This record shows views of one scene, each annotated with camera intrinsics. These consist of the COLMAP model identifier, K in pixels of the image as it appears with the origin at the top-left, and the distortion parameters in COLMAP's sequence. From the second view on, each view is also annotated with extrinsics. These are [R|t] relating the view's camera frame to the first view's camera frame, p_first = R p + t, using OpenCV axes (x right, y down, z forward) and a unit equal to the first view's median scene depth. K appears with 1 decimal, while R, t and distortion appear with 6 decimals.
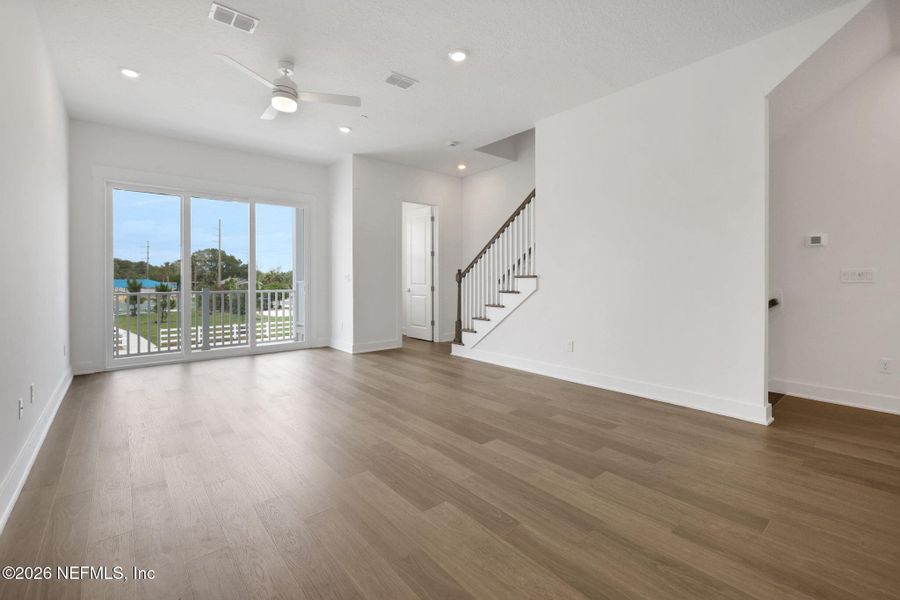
lens RADIAL K [[397.8, 0, 445.6], [0, 397.8, 284.1], [0, 0, 1]] dist [-0.004681, -0.000300]
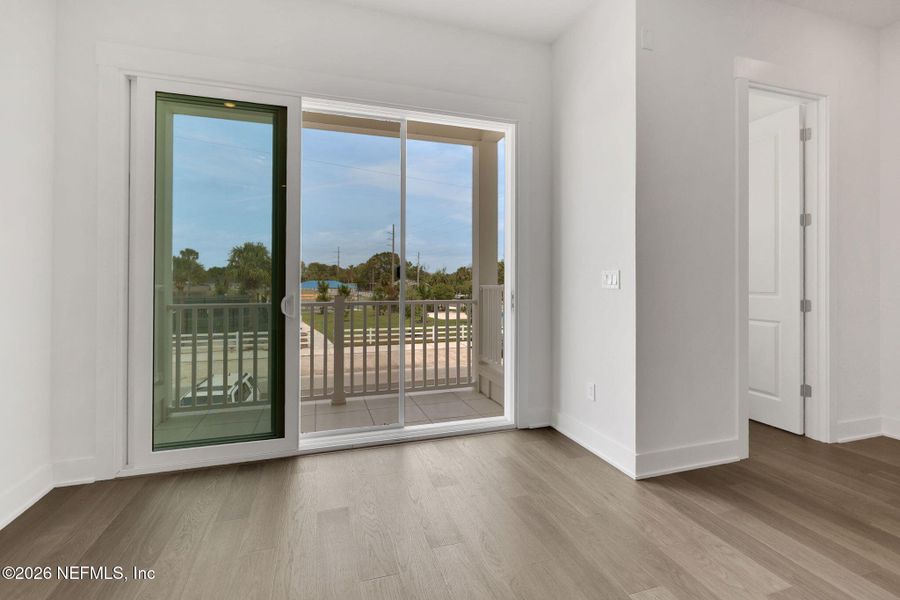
lens RADIAL K [[397.8, 0, 445.6], [0, 397.8, 284.1], [0, 0, 1]] dist [-0.004681, -0.000300]
pose [[0.923884, 0.003872, -0.382654, -0.047362], [-0.004970, 0.999986, -0.001882, -0.001749], [0.382641, 0.003640, 0.923890, 0.107056]]
